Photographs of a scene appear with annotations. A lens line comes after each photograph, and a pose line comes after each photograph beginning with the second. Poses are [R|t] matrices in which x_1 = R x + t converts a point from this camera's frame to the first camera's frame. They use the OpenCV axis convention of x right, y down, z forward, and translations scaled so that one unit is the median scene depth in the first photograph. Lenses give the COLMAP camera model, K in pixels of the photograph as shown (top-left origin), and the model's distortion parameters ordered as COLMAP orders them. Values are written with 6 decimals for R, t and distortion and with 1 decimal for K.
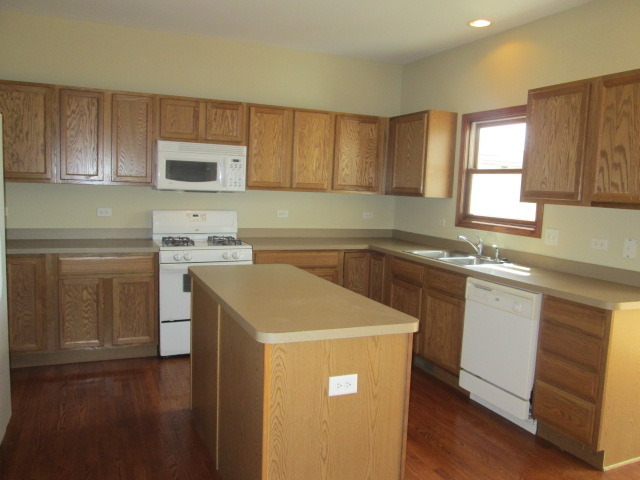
lens RADIAL K [[520.2, 0, 312.0], [0, 520.2, 236.5], [0, 0, 1]] dist [-0.047234, 0.006614]
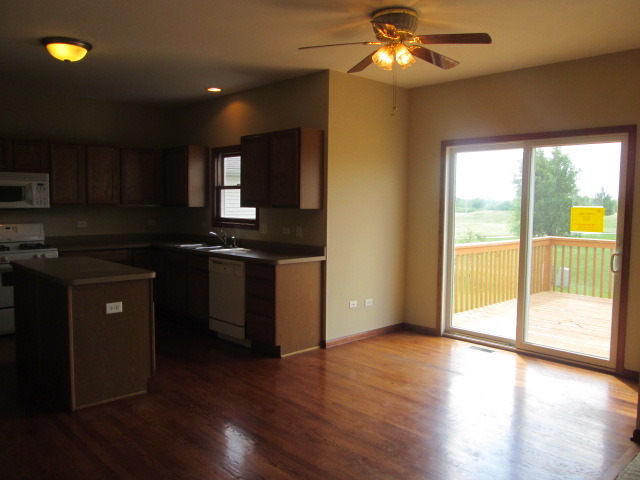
lens RADIAL K [[528.9, 0, 301.6], [0, 528.9, 240.2], [0, 0, 1]] dist [-0.031267, 0.011715]
pose [[0.947147, -0.056375, 0.315807, 0.052075], [0.061533, 0.998085, -0.006377, 0.043498], [-0.314843, 0.025473, 0.948802, -0.465767]]
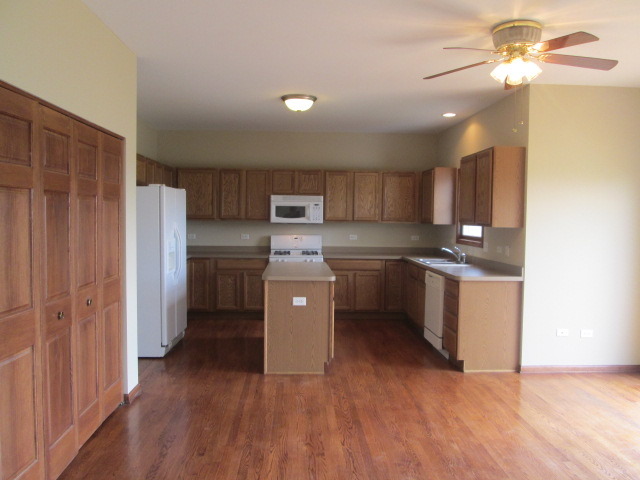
lens RADIAL K [[520.2, 0, 312.0], [0, 520.2, 236.5], [0, 0, 1]] dist [-0.047234, 0.006614]
pose [[0.933076, -0.012812, -0.359450, 0.445988], [-0.011286, 0.997830, -0.064864, 0.064795], [0.359501, 0.064580, 0.930907, -0.560629]]
